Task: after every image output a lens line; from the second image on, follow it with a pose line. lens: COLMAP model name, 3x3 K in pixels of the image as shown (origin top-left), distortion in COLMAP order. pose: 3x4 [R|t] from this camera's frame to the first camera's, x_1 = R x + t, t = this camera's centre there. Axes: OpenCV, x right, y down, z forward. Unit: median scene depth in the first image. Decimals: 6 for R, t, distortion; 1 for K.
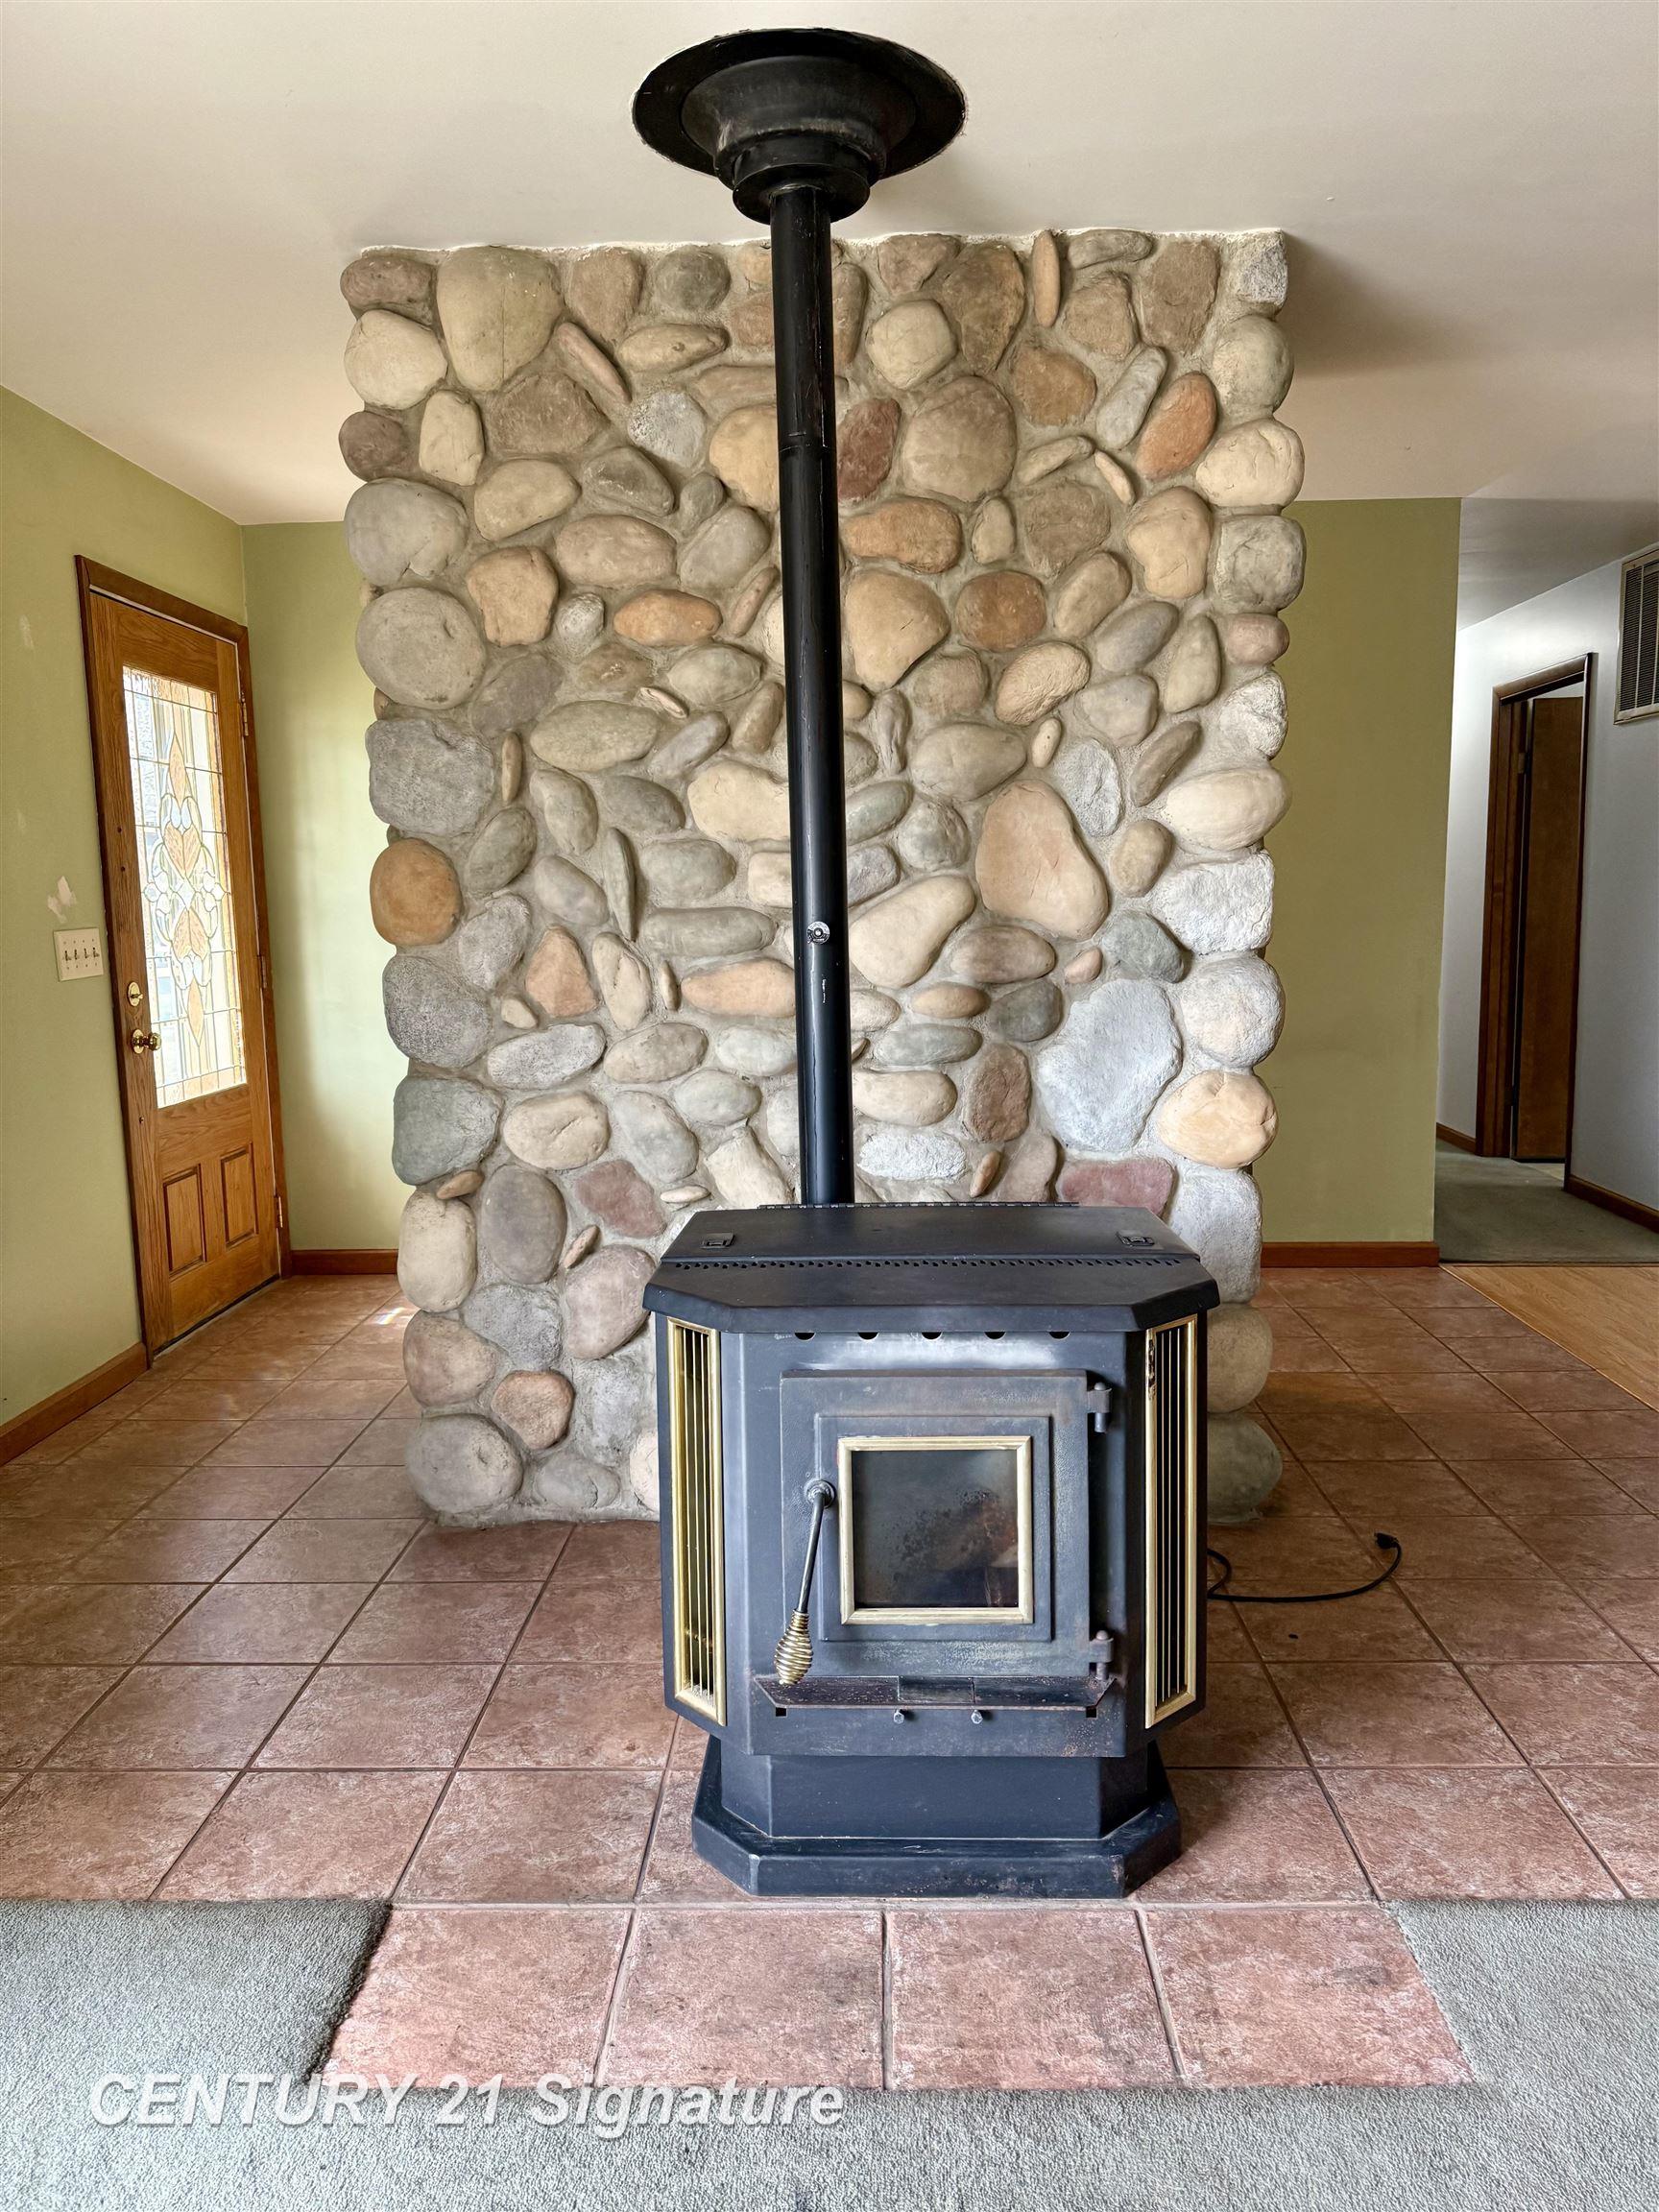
lens RADIAL K [[1527.4, 0, 839.9], [0, 1527.4, 1111.8], [0, 0, 1]] dist [0.143826, -0.257225]
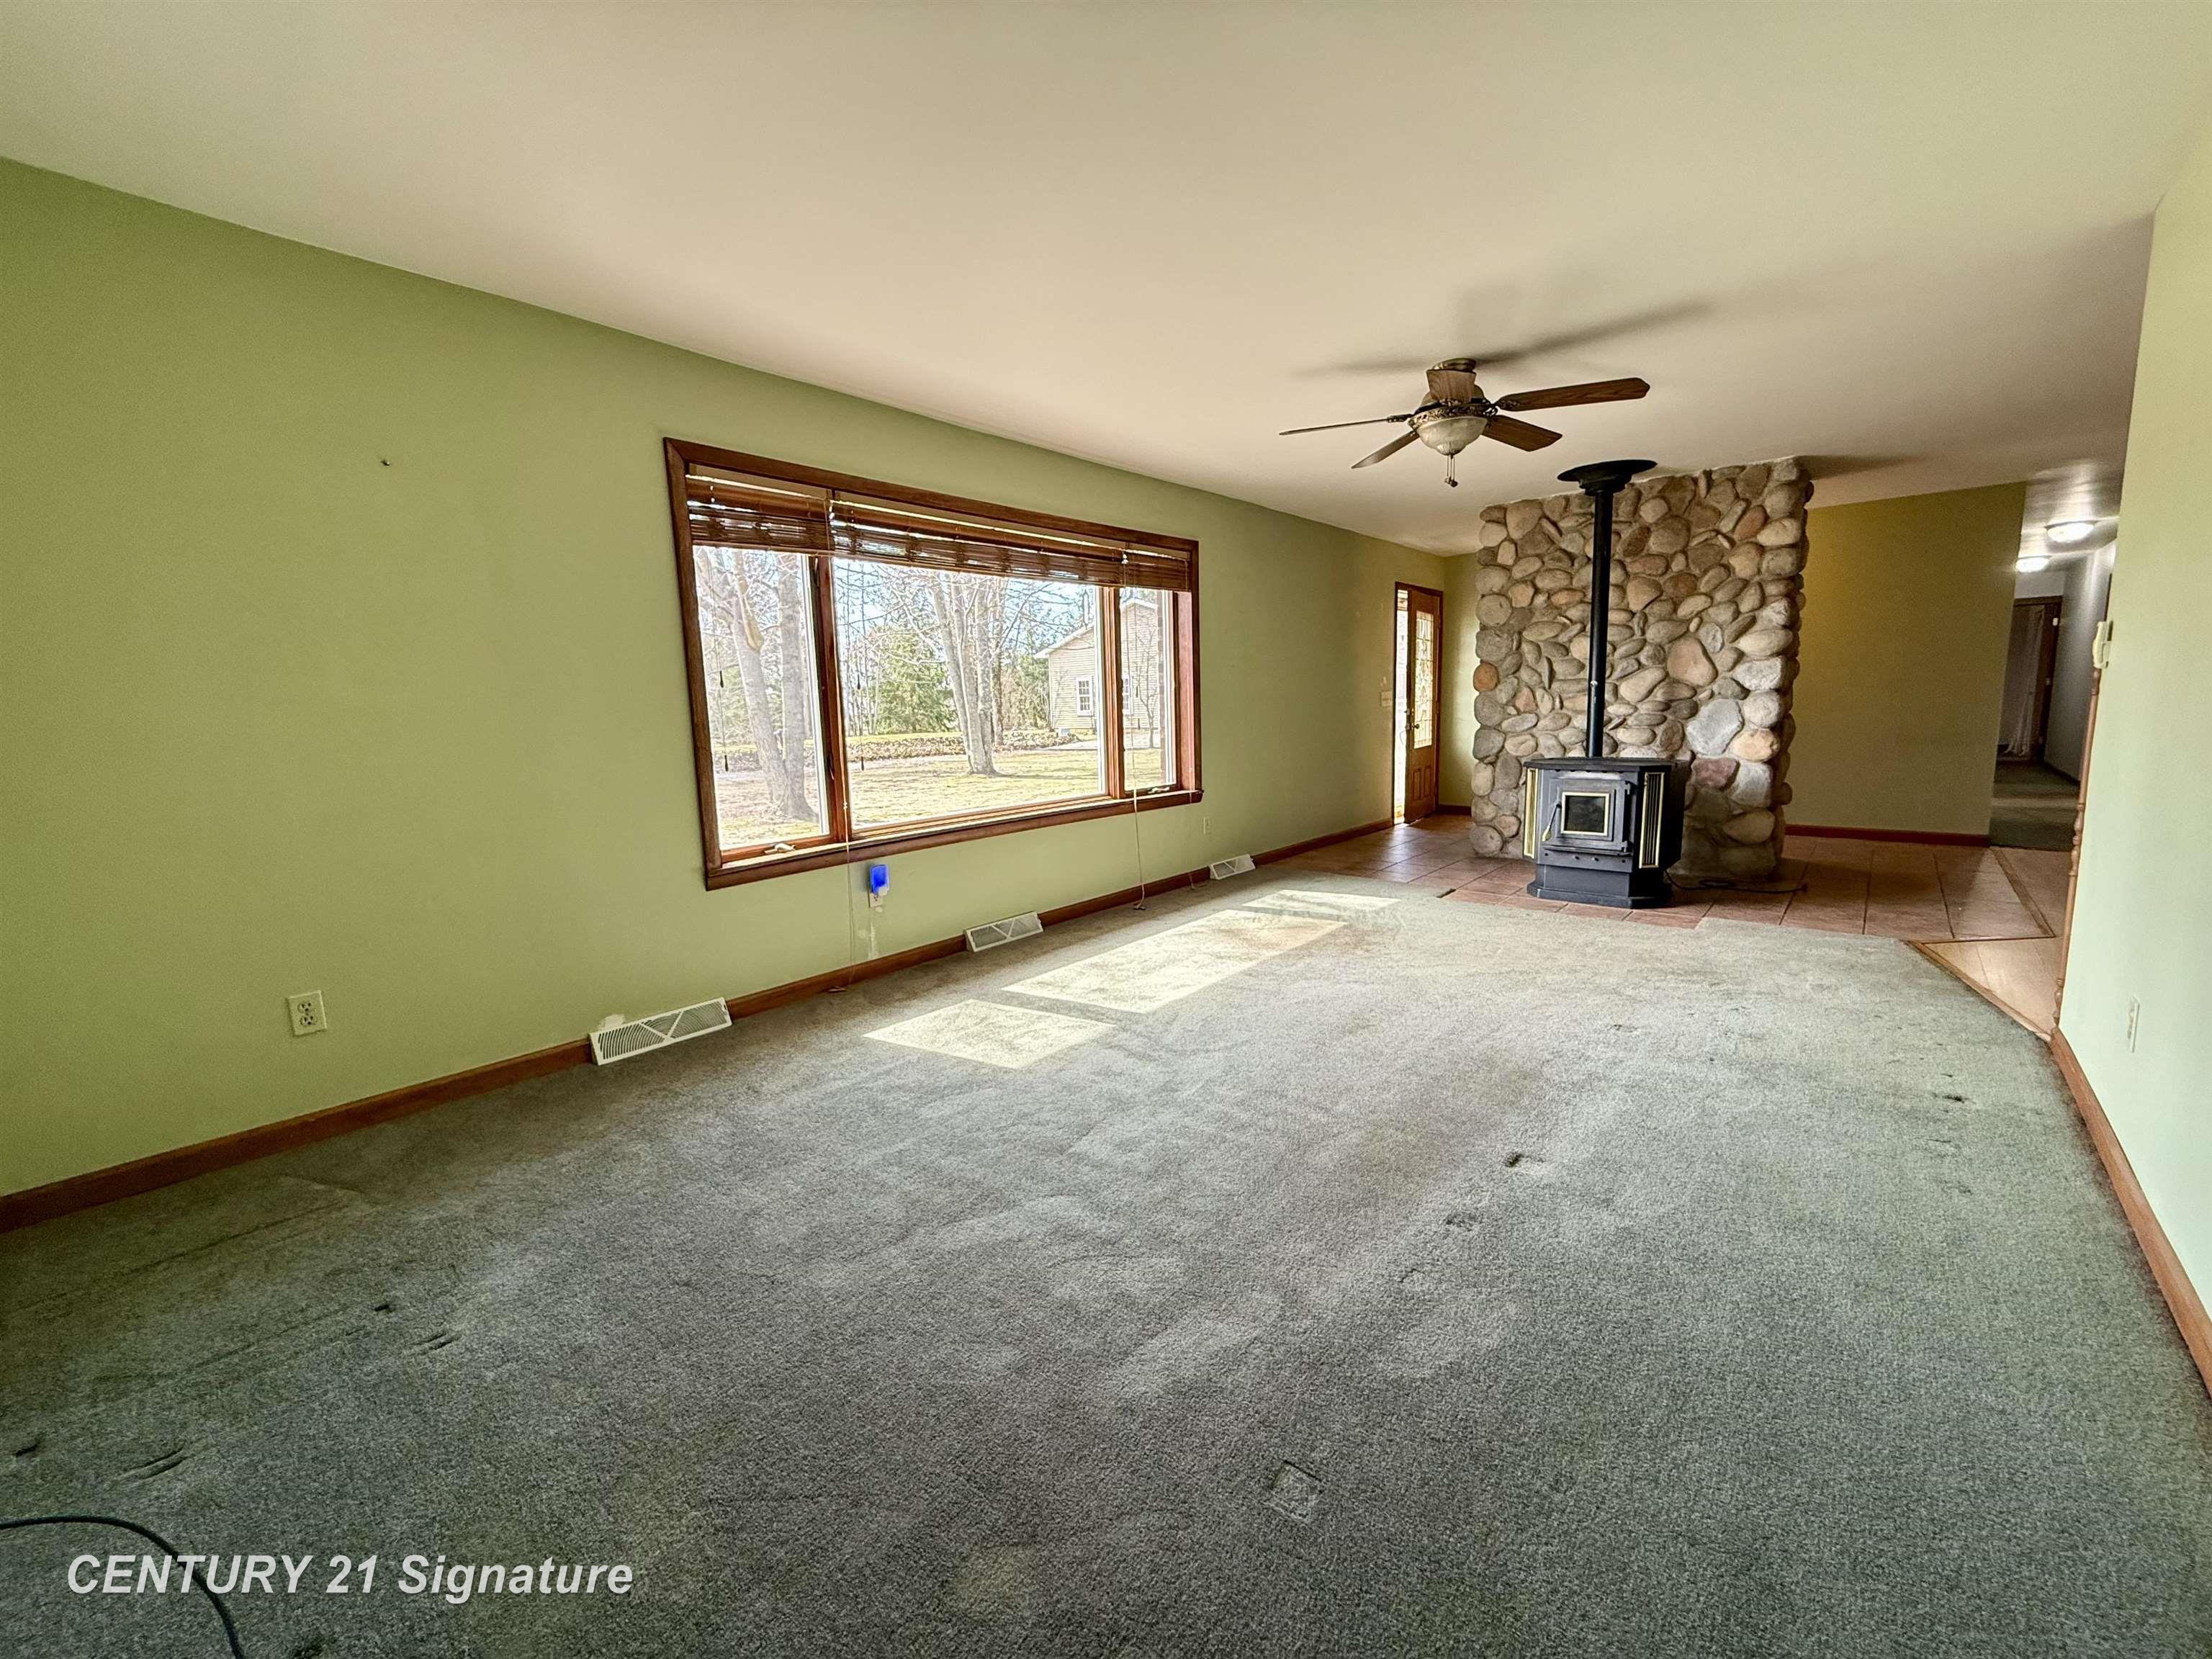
lens RADIAL K [[879.5, 0, 1106.0], [0, 879.5, 829.5], [0, 0, 1]] dist [0.000039, -0.000617]
pose [[0.766199, 0.084964, -0.636962, 0.393920], [-0.070192, 0.996355, 0.048470, 0.179771], [0.638759, 0.007572, 0.769370, -1.174313]]
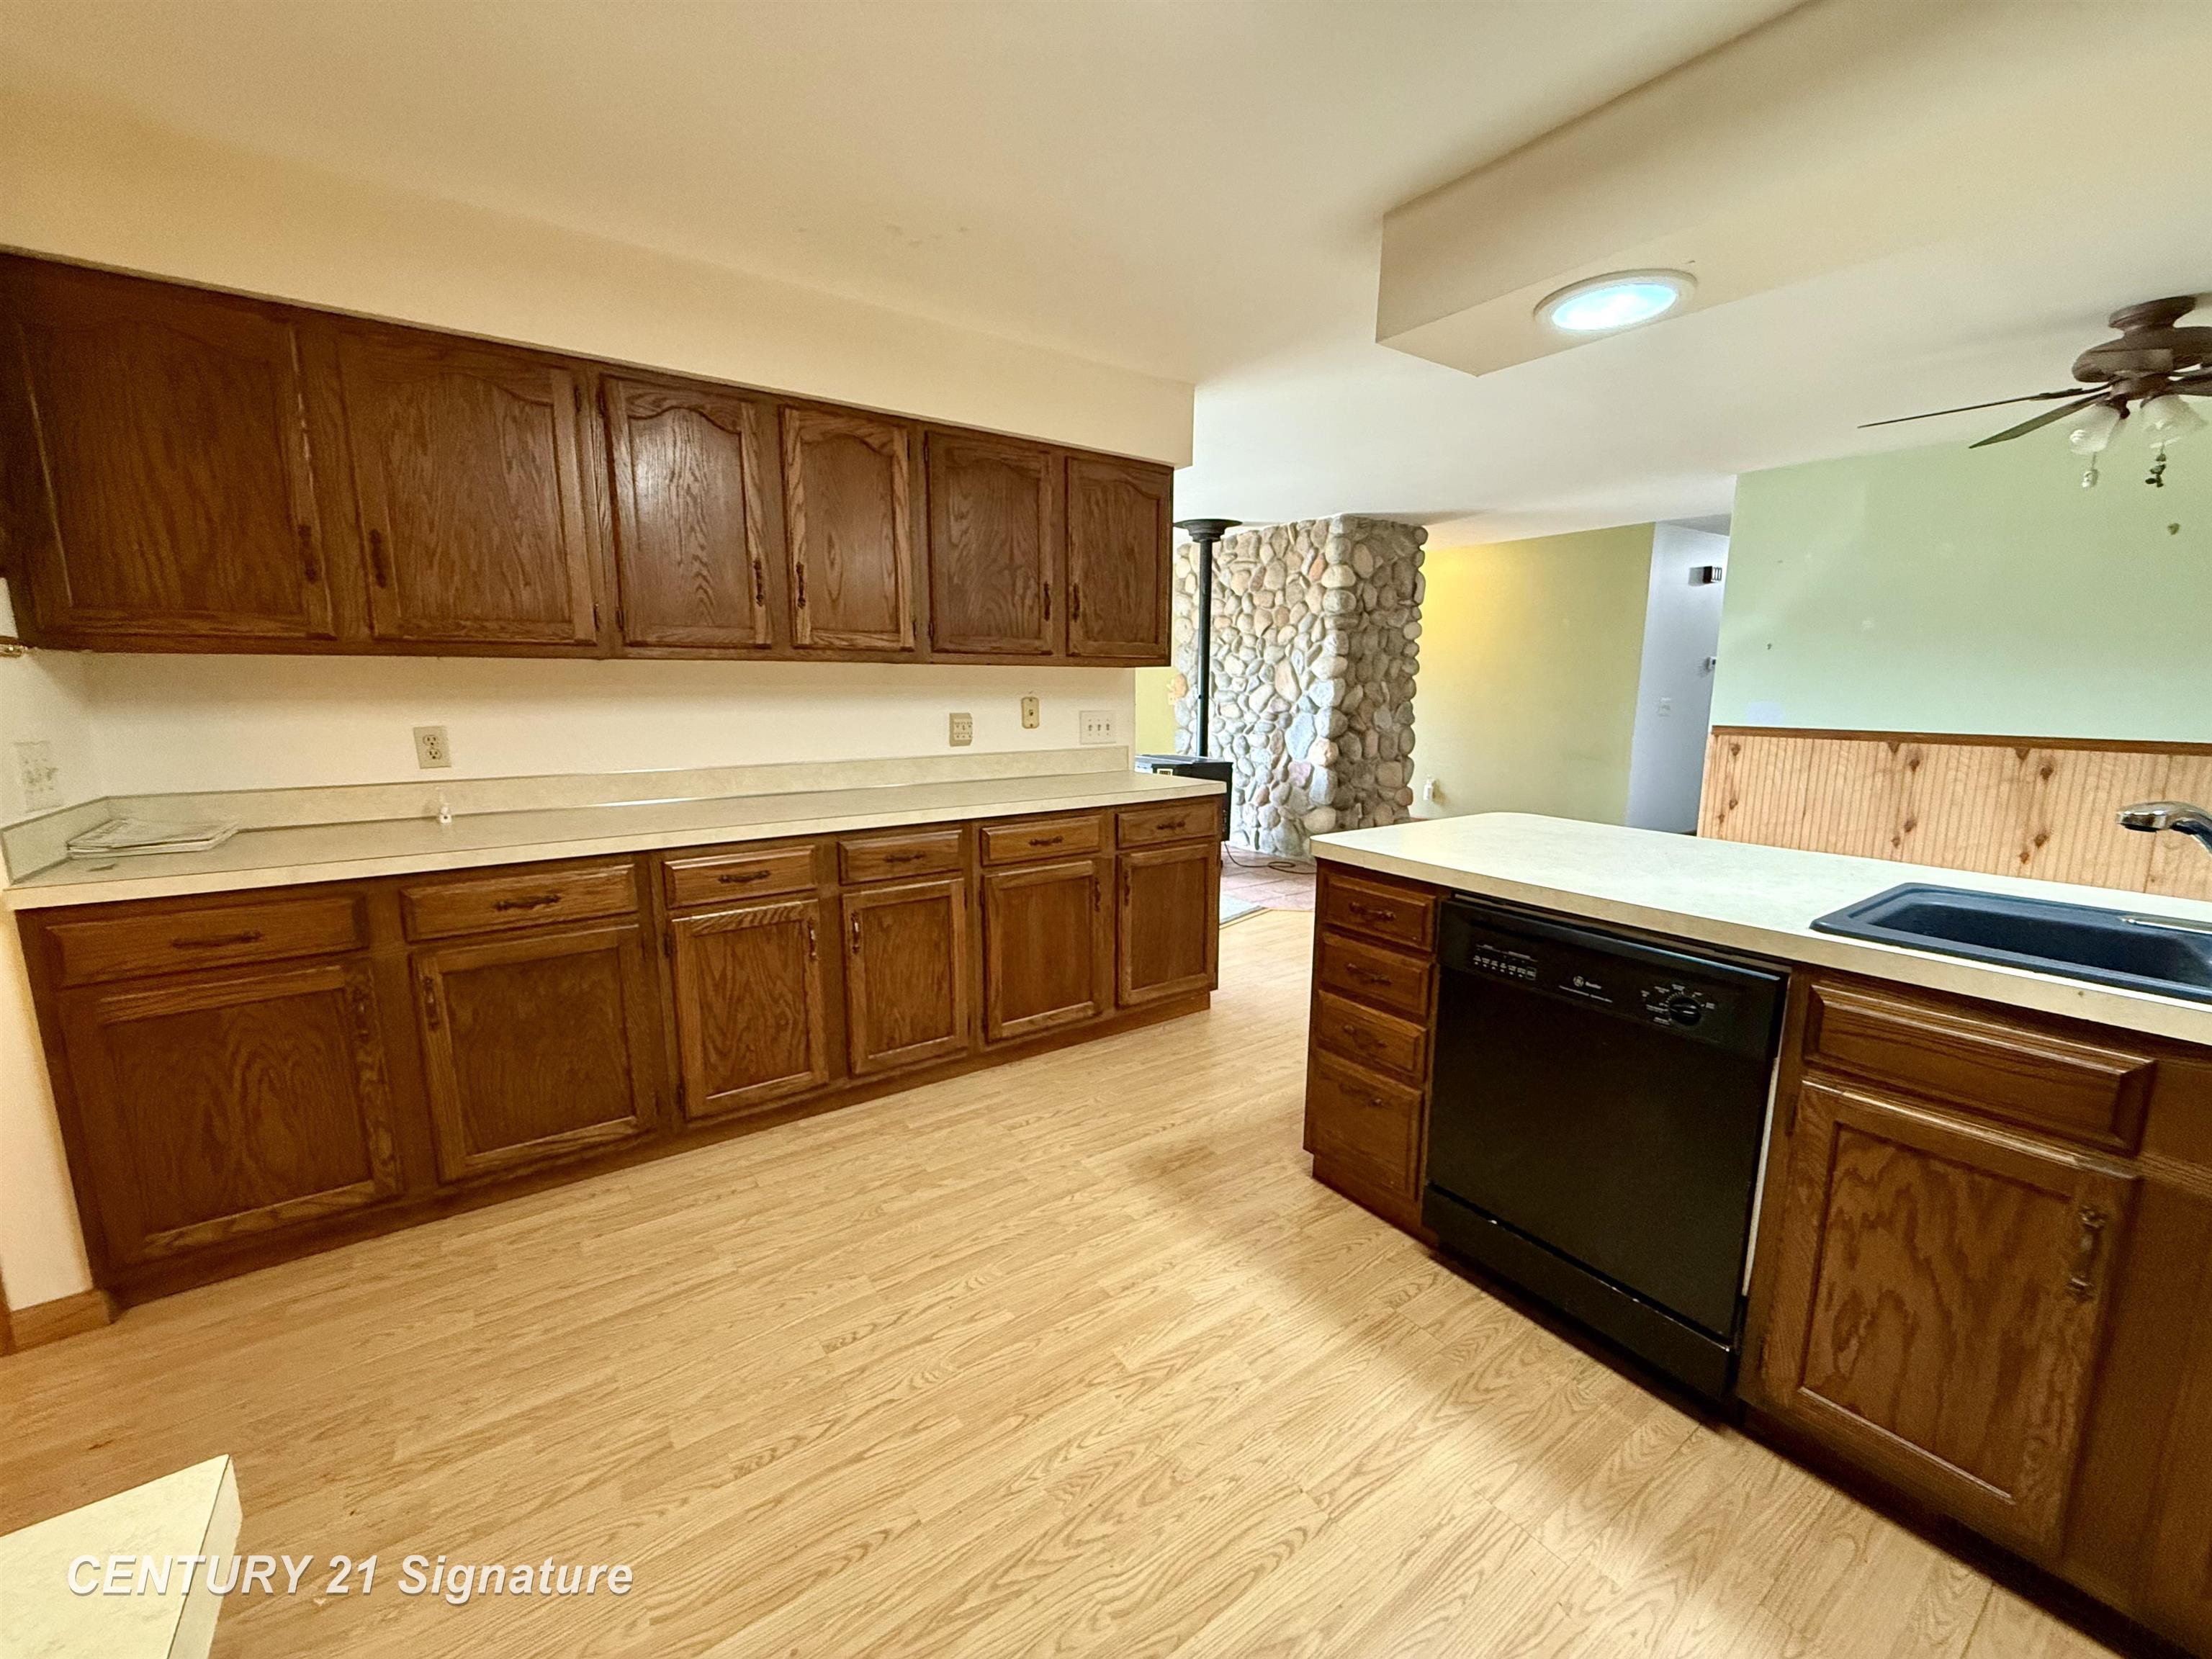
lens RADIAL K [[879.5, 0, 1106.0], [0, 879.5, 829.5], [0, 0, 1]] dist [0.000039, -0.000617]
pose [[0.602286, 0.150662, -0.783934, 1.648066], [-0.121486, 0.987889, 0.096523, 0.047047], [0.788982, 0.037103, 0.613295, -0.691685]]
